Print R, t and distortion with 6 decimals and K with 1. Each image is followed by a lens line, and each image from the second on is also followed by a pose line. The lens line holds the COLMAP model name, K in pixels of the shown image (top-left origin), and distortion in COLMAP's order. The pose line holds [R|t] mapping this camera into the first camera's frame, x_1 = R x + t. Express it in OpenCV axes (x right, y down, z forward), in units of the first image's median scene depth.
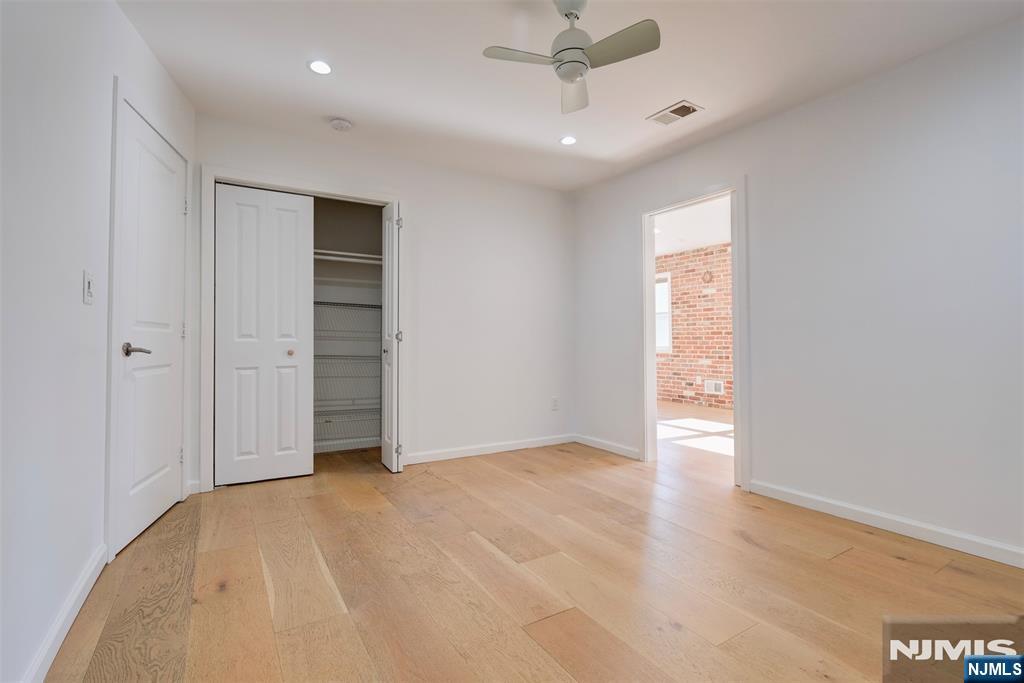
lens RADIAL K [[447.3, 0, 534.4], [0, 447.3, 325.9], [0, 0, 1]] dist [-0.006498, 0.002005]
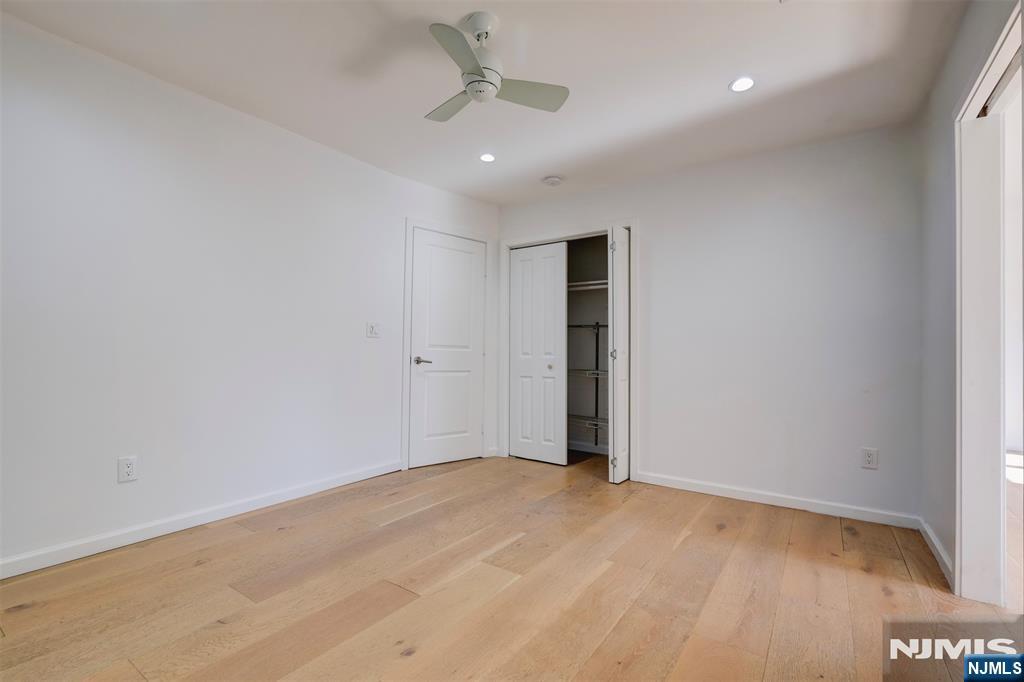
lens RADIAL K [[447.3, 0, 517.3], [0, 447.3, 343.4], [0, 0, 1]] dist [-0.006498, 0.002005]
pose [[0.420193, -0.019033, -0.907235, 0.597950], [0.016682, 0.999773, -0.013248, 0.008245], [0.907281, -0.009568, 0.420415, 0.371542]]
